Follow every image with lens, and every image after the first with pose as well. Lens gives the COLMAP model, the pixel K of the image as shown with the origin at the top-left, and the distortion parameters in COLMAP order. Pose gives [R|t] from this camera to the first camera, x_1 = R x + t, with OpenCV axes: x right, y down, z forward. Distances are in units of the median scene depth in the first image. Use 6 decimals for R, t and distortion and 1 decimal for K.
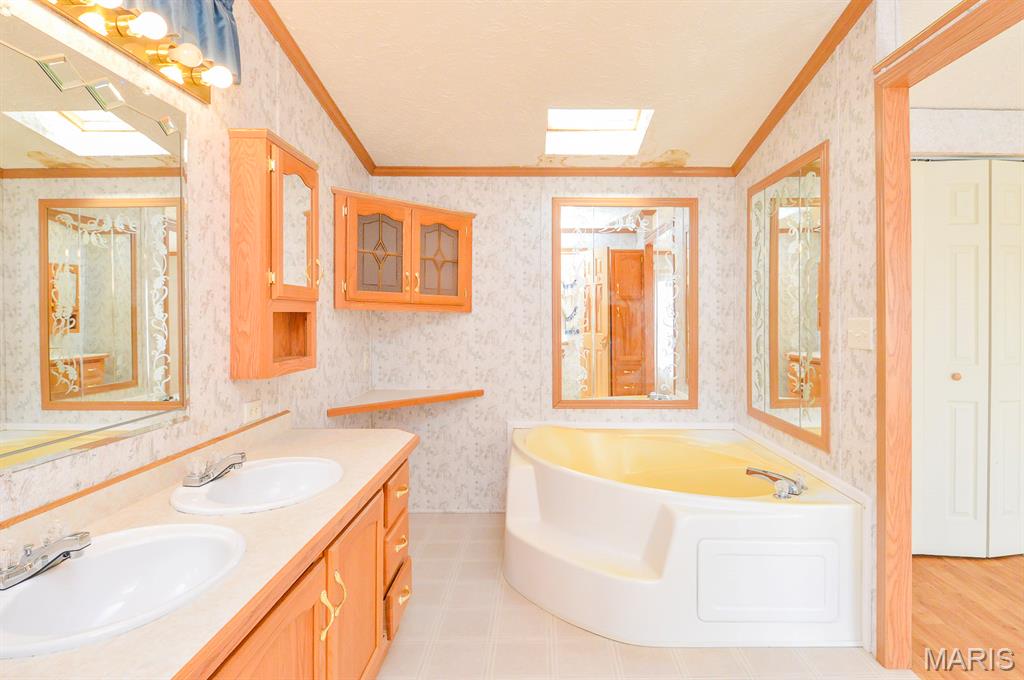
lens RADIAL K [[557.6, 0, 517.6], [0, 557.6, 322.9], [0, 0, 1]] dist [0.014682, -0.029028]
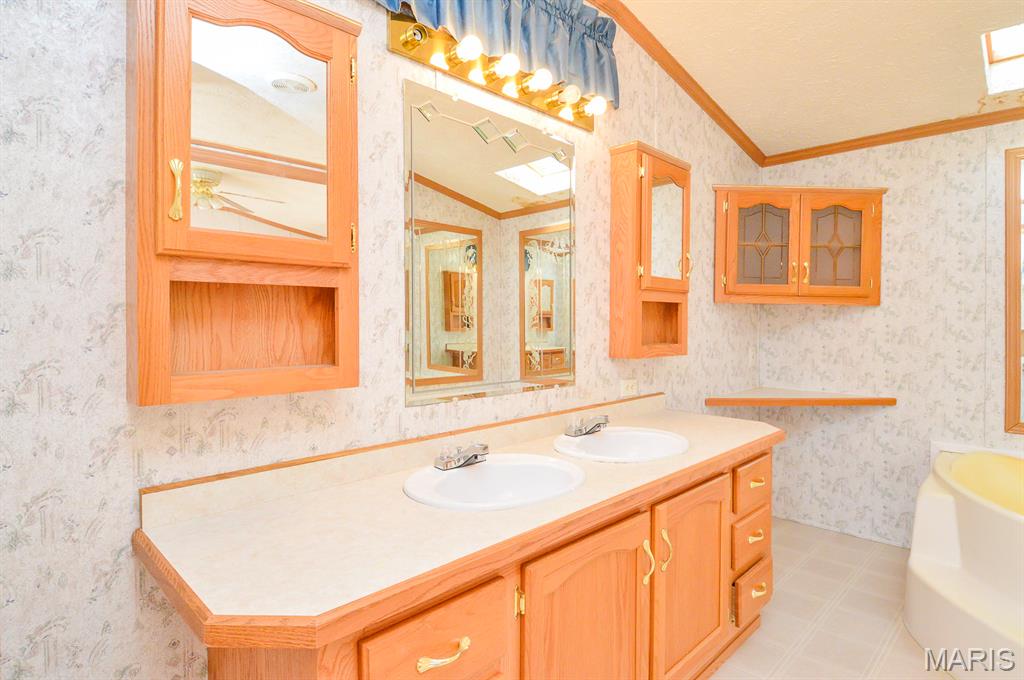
lens RADIAL K [[541.3, 0, 512.0], [0, 541.3, 340.0], [0, 0, 1]] dist [0.016470, -0.024675]
pose [[0.704188, 0.025491, -0.709556, 0.132659], [-0.021216, 0.999665, 0.014858, 0.040143], [0.709697, 0.004591, 0.704492, 0.023108]]
